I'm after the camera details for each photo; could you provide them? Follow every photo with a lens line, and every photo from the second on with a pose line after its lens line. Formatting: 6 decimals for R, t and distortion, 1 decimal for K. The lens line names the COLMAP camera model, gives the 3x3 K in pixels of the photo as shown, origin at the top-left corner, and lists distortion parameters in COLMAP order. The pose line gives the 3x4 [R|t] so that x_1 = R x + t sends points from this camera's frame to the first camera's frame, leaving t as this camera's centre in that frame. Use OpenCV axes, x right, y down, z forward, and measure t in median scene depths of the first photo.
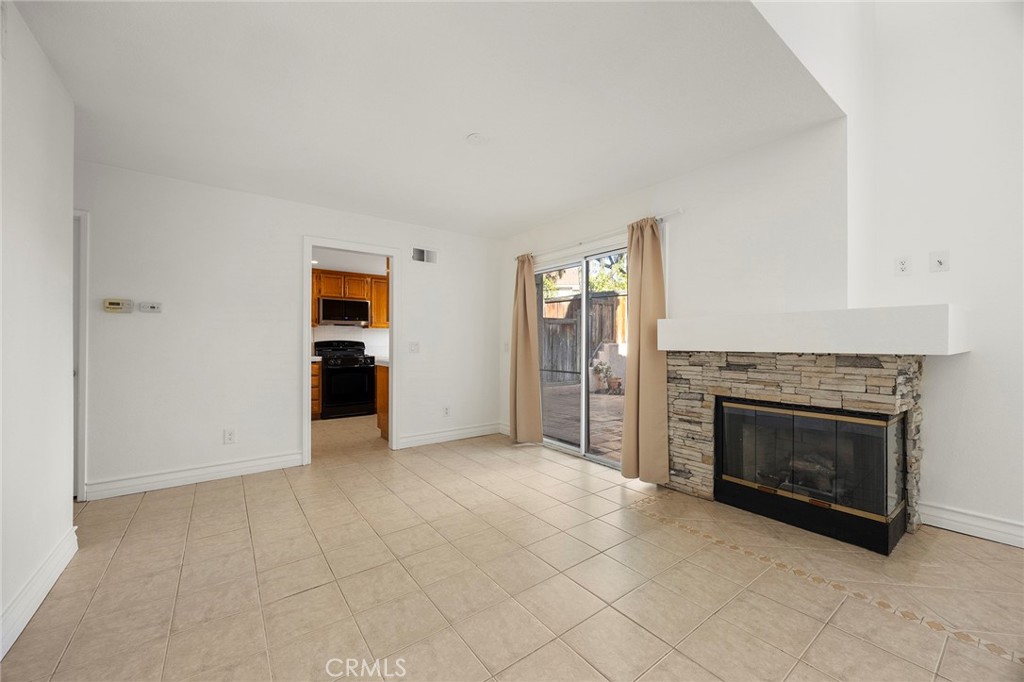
lens RADIAL K [[391.8, 0, 511.3], [0, 391.8, 344.2], [0, 0, 1]] dist [-0.002131, 0.000212]
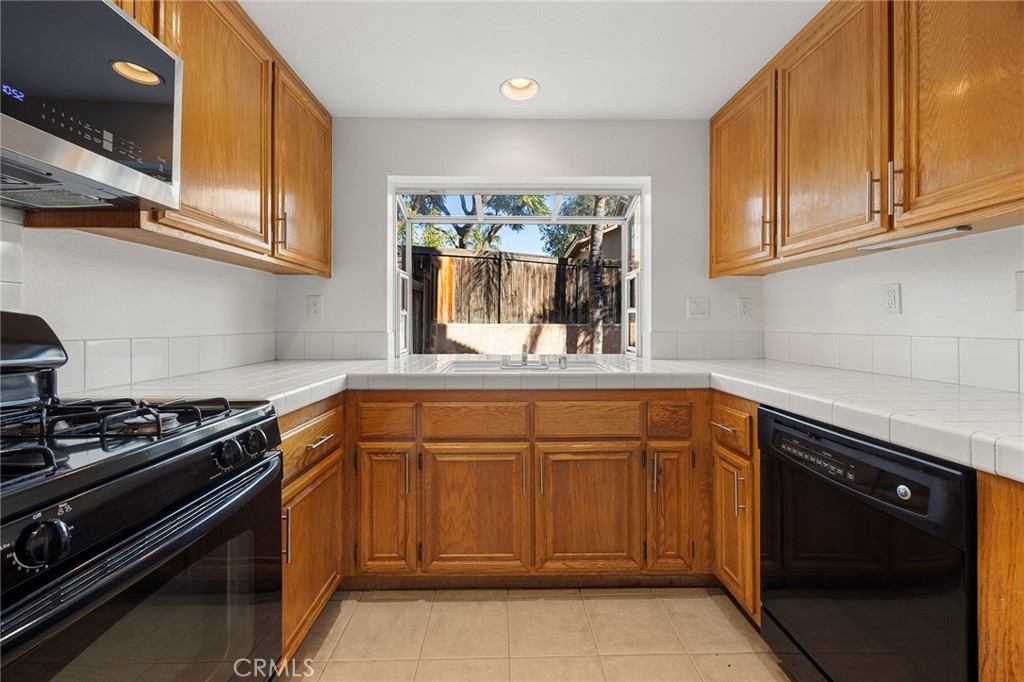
lens RADIAL K [[408.9, 0, 510.4], [0, 408.9, 324.2], [0, 0, 1]] dist [0.002965, -0.000234]
pose [[0.584533, -0.001487, 0.811368, -1.009376], [0.001539, 0.999999, 0.000723, -0.002531], [-0.811368, 0.000826, 0.584535, 1.892005]]
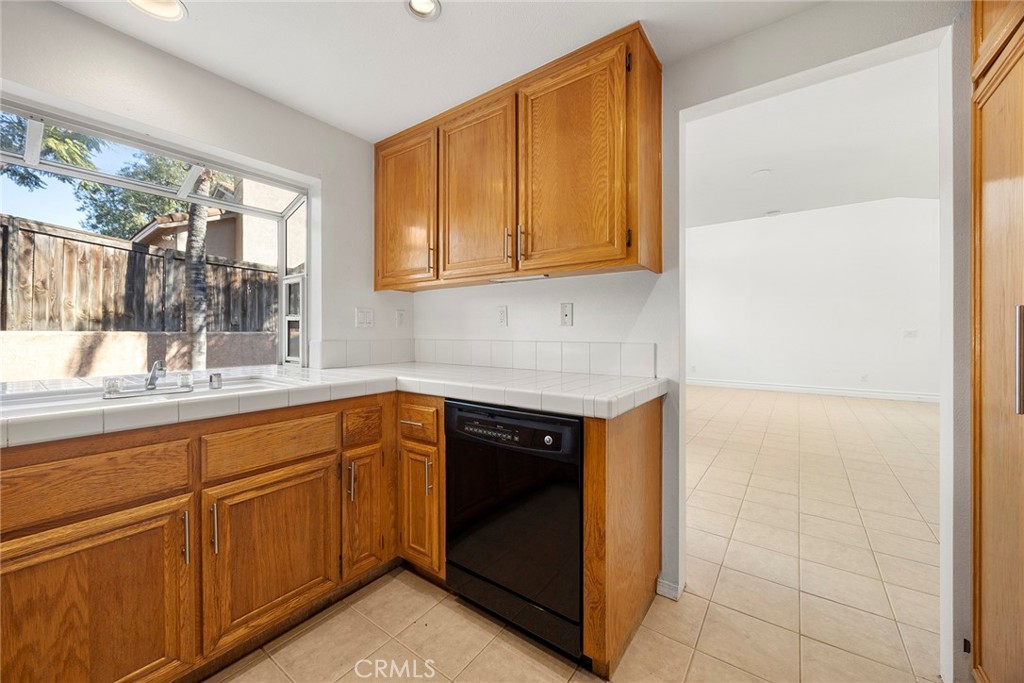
lens RADIAL K [[391.8, 0, 513.2], [0, 391.8, 334.7], [0, 0, 1]] dist [-0.002131, 0.000212]
pose [[-0.301486, -0.006748, 0.953447, -1.015309], [-0.002021, 0.999977, 0.006438, -0.003068], [-0.953468, 0.000015, -0.301493, 2.028682]]
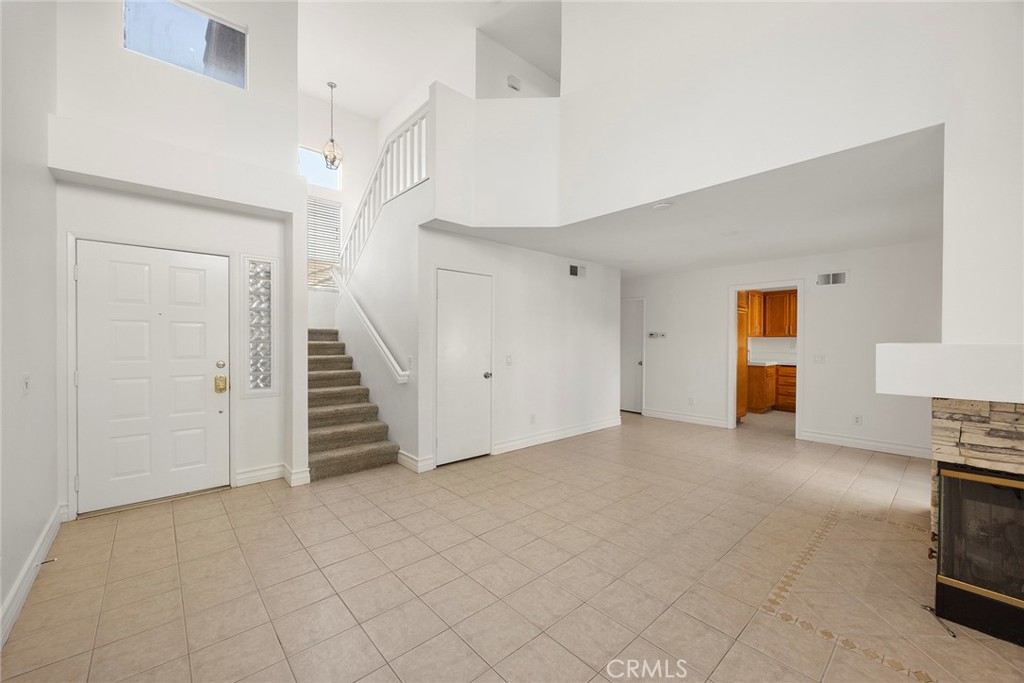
lens RADIAL K [[391.8, 0, 514.7], [0, 391.8, 340.4], [0, 0, 1]] dist [-0.002131, 0.000212]
pose [[0.089003, 0.003047, -0.996027, 1.325479], [-0.002690, 0.999992, 0.002818, -0.074841], [0.996028, 0.002429, 0.089010, -0.041602]]
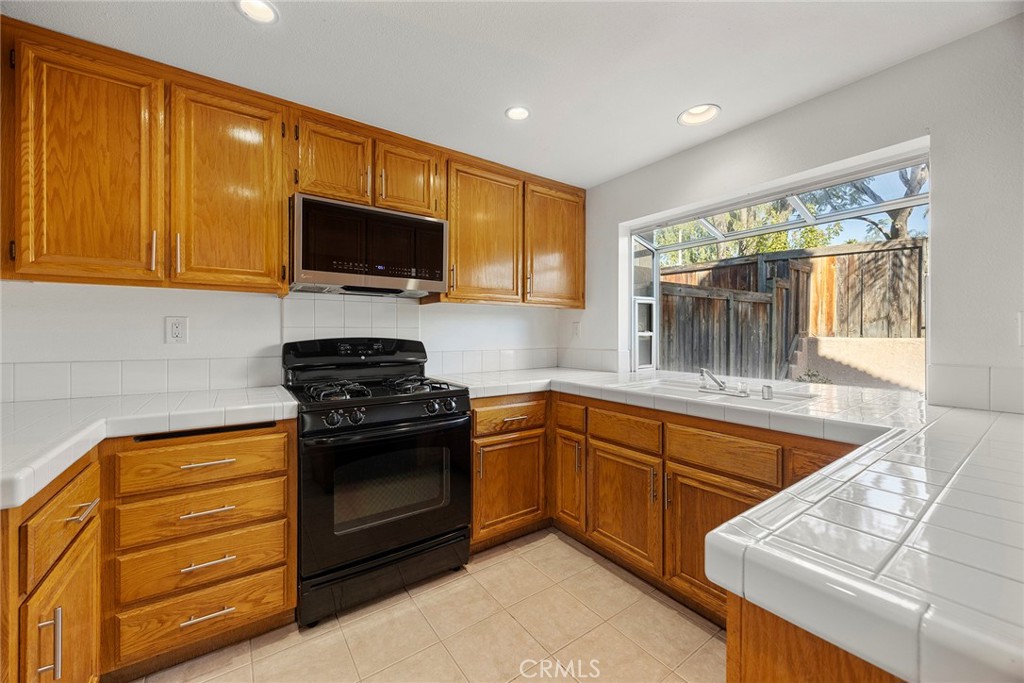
lens RADIAL K [[391.8, 0, 510.0], [0, 391.8, 335.4], [0, 0, 1]] dist [-0.002131, 0.000212]
pose [[0.999657, -0.002166, -0.026111, -0.704010], [0.002277, 0.999989, 0.004198, -0.030810], [0.026101, -0.004256, 0.999650, 1.565165]]
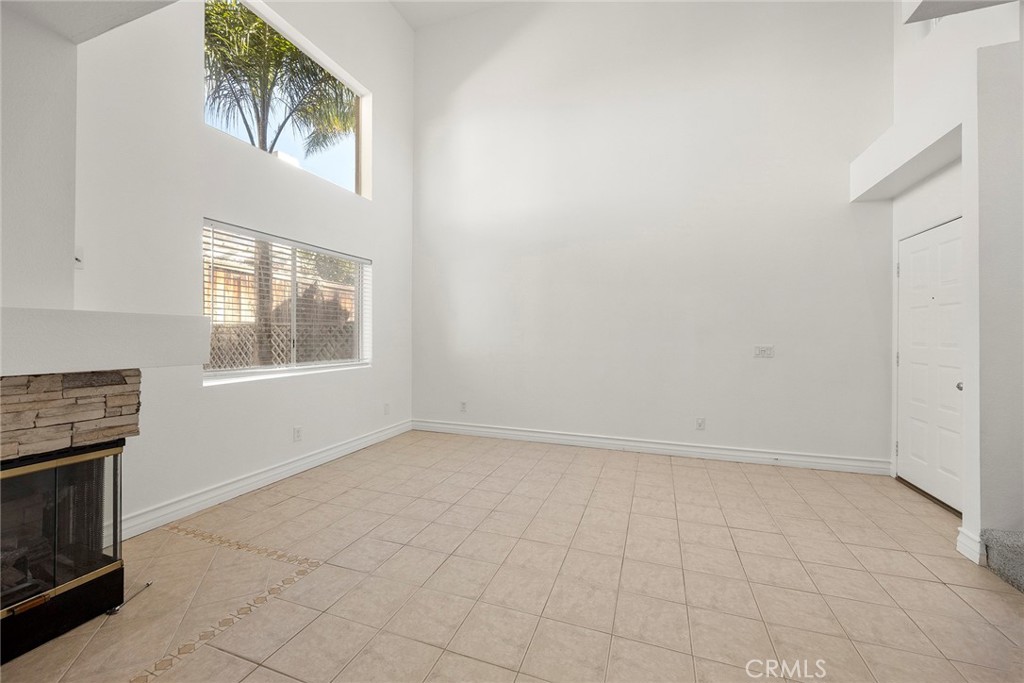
lens RADIAL K [[391.8, 0, 505.4], [0, 391.8, 336.4], [0, 0, 1]] dist [-0.002131, 0.000212]
pose [[-0.537418, -0.006355, 0.843292, -0.151263], [-0.005168, 0.999978, 0.004242, -0.036793], [-0.843300, -0.002078, -0.537438, 0.566821]]
